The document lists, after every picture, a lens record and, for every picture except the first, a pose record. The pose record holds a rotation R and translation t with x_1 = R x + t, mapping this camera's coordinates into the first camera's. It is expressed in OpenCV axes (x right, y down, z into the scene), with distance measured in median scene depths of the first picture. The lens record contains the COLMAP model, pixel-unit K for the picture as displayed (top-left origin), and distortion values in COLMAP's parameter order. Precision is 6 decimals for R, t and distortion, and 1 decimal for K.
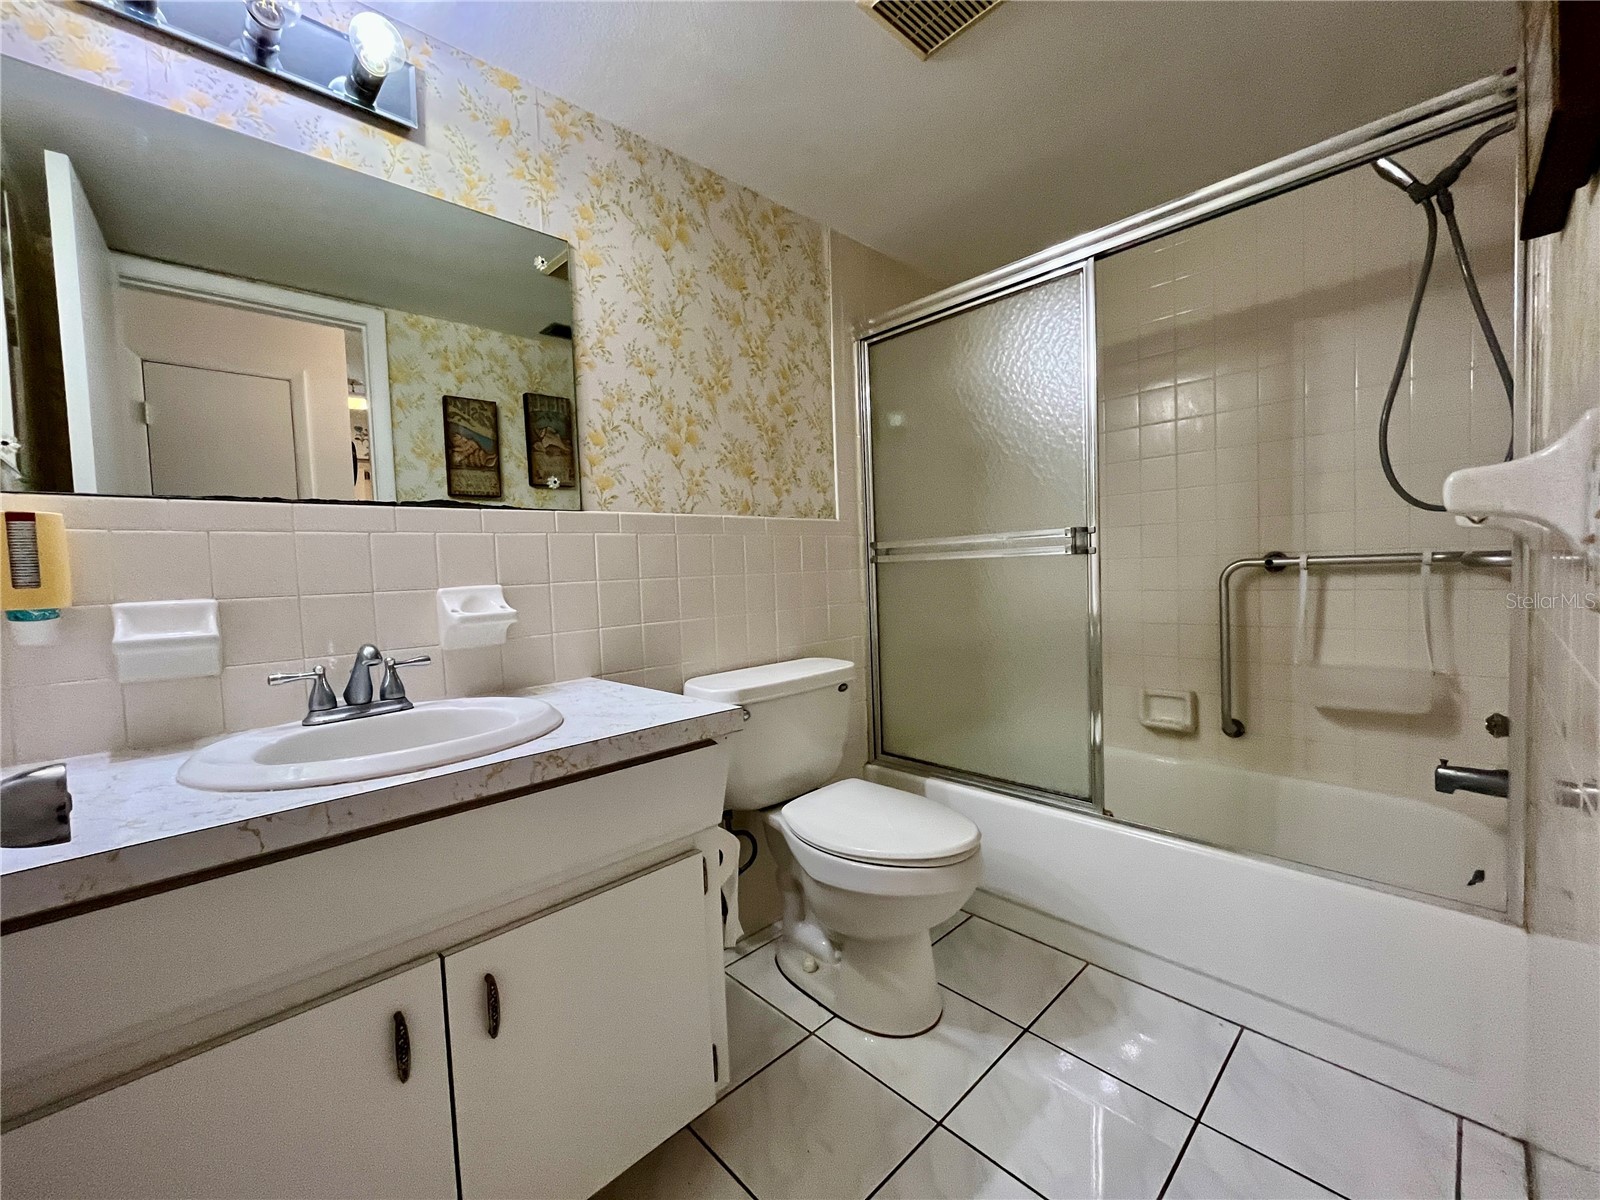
lens RADIAL K [[646.7, 0, 800.4], [0, 646.7, 600.9], [0, 0, 1]] dist [-0.003373, -0.000395]
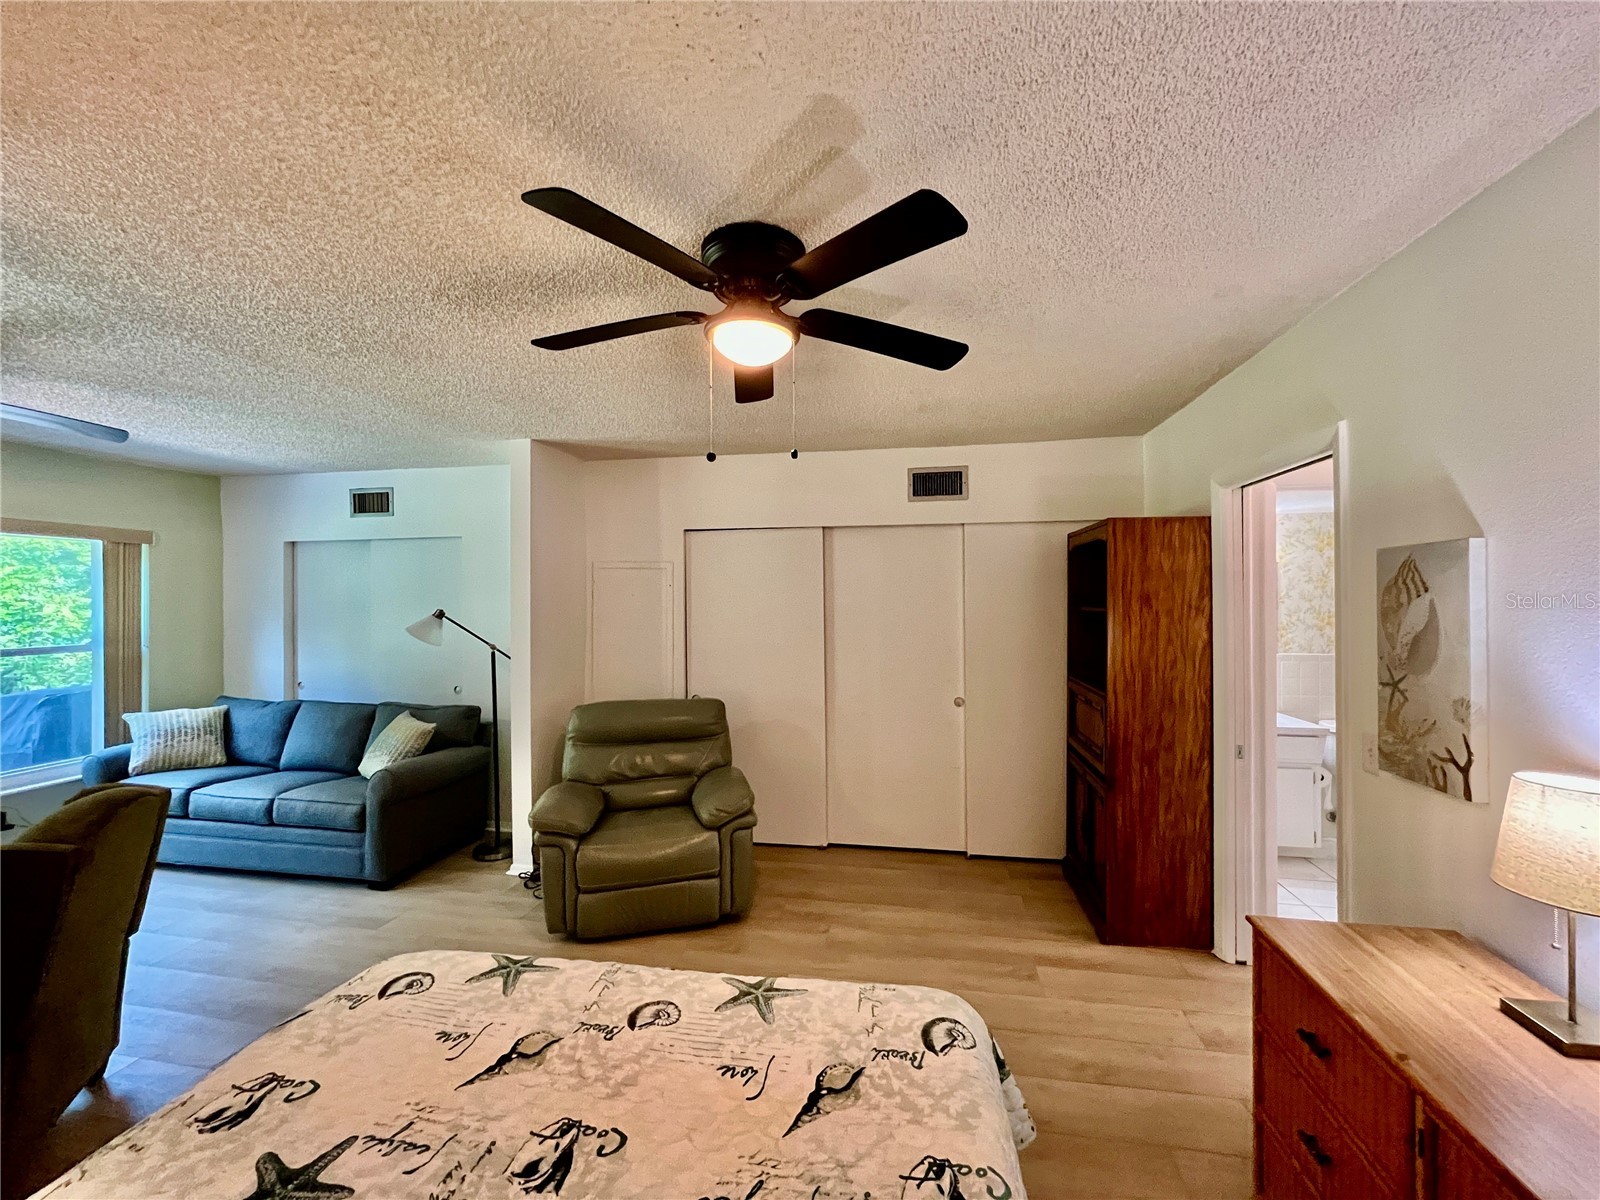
lens RADIAL K [[646.7, 0, 800.6], [0, 646.7, 601.2], [0, 0, 1]] dist [-0.003373, -0.000395]
pose [[0.584569, 0.035595, -0.810563, 0.645762], [-0.061300, 0.998119, -0.000378, -0.211685], [0.809025, 0.049908, 0.585651, -2.087980]]
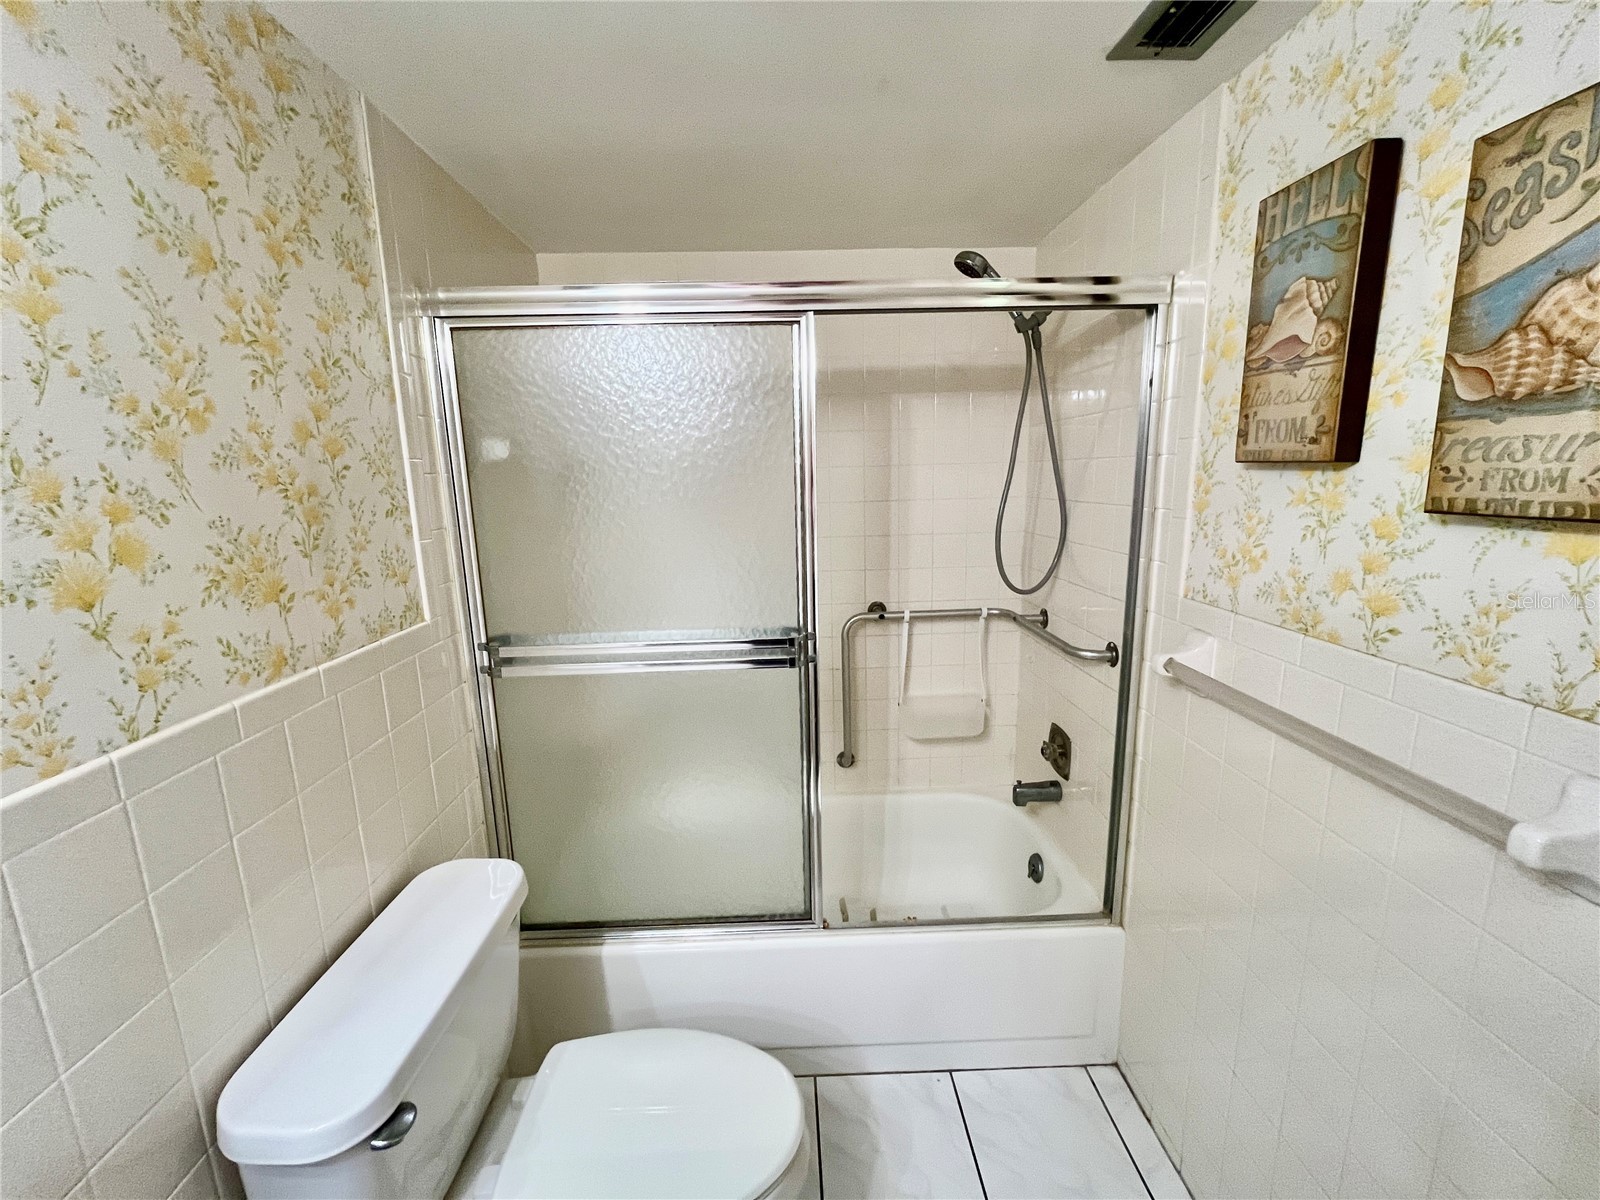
lens RADIAL K [[646.7, 0, 797.7], [0, 646.7, 599.5], [0, 0, 1]] dist [-0.003373, -0.000395]
pose [[0.674706, -0.116521, 0.728831, -0.183082], [0.035392, 0.991432, 0.125740, -0.259077], [-0.737238, -0.059043, 0.673049, 0.415305]]
